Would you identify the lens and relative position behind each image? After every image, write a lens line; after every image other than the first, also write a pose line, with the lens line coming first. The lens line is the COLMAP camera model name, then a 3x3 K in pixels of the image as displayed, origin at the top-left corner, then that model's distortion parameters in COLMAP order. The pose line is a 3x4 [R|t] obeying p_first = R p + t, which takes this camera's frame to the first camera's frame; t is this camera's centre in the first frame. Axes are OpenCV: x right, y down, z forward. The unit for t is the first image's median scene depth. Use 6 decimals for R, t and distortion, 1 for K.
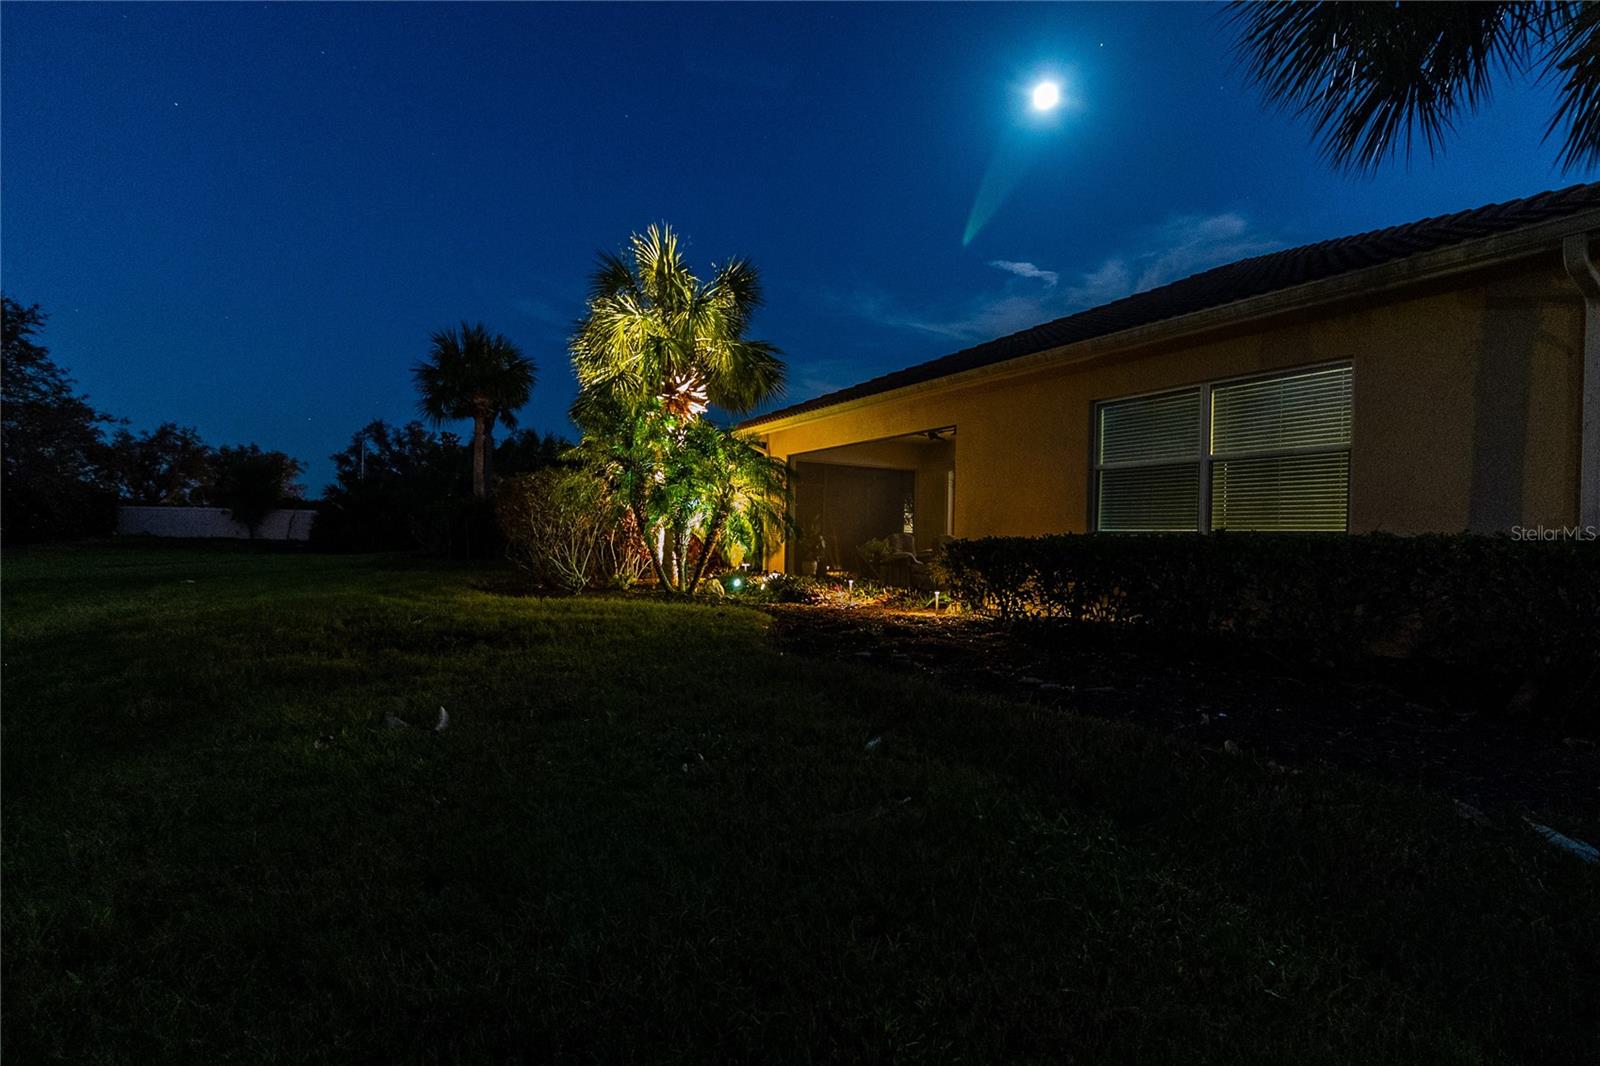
lens RADIAL K [[706.6, 0, 800.0], [0, 706.6, 533.0], [0, 0, 1]] dist [0.000276, 0.000185]
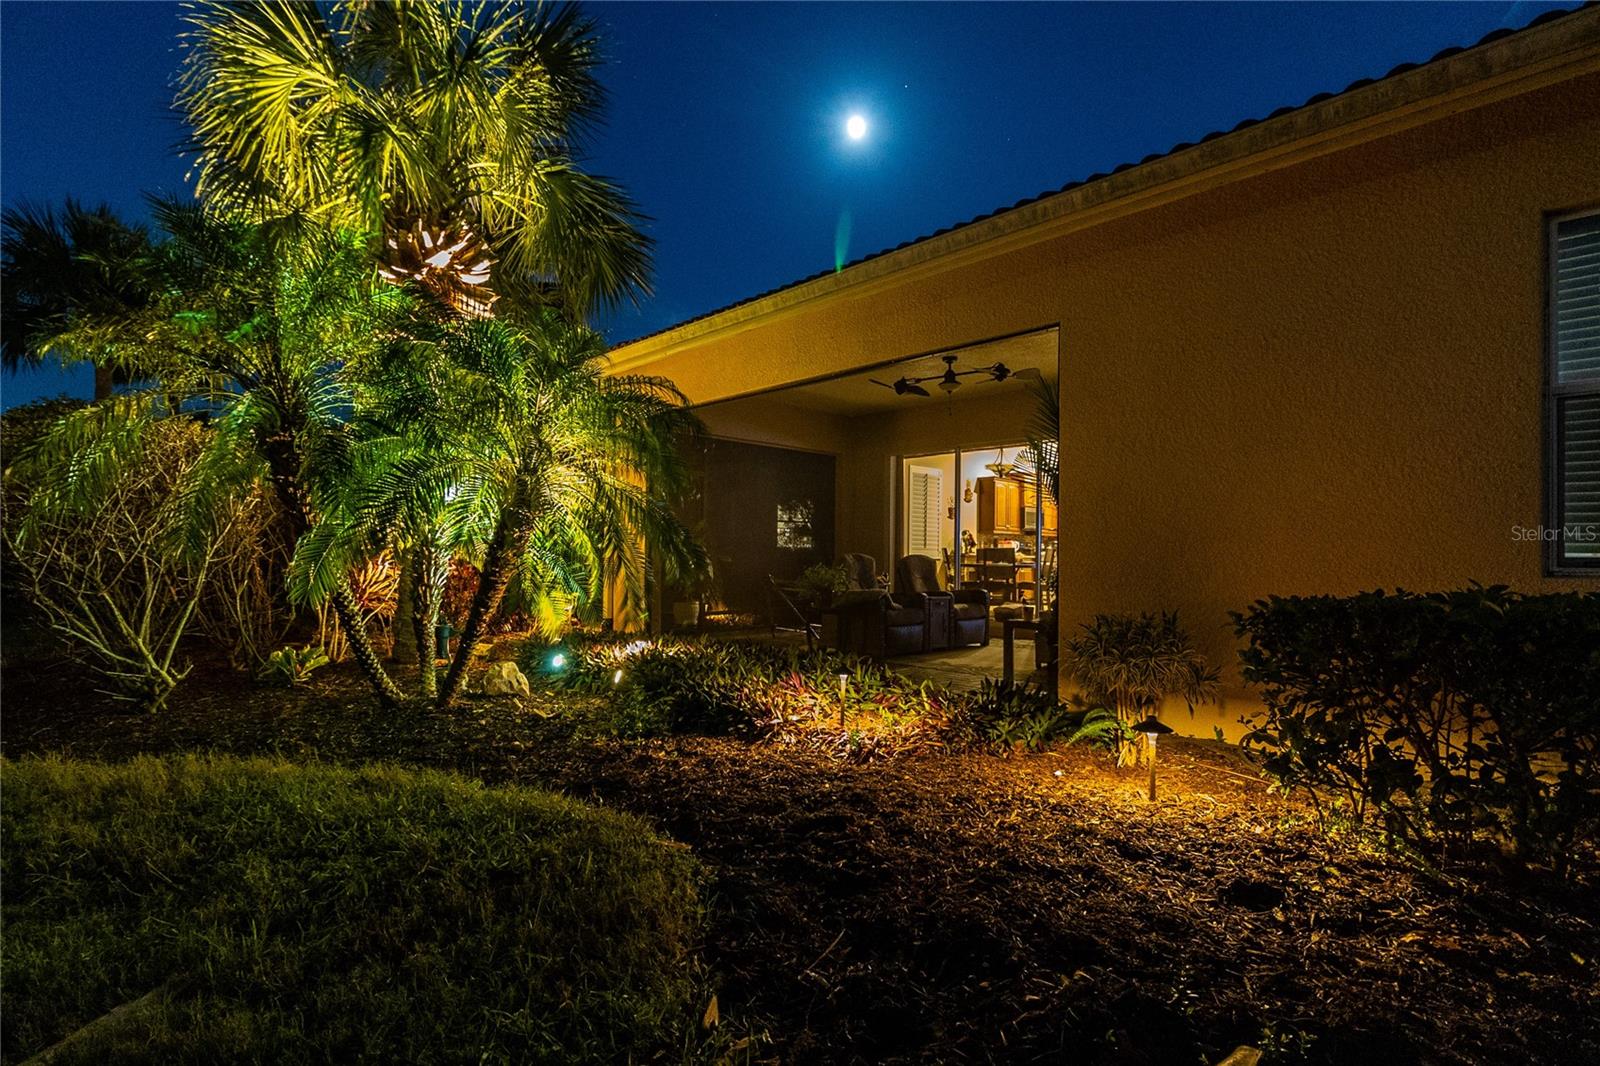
lens RADIAL K [[706.6, 0, 800.0], [0, 706.6, 533.0], [0, 0, 1]] dist [0.000276, 0.000185]
pose [[0.969047, -0.002589, 0.246864, -0.048826], [0.006595, 0.999860, -0.015405, -0.008293], [-0.246790, 0.016556, 0.968928, 0.505059]]
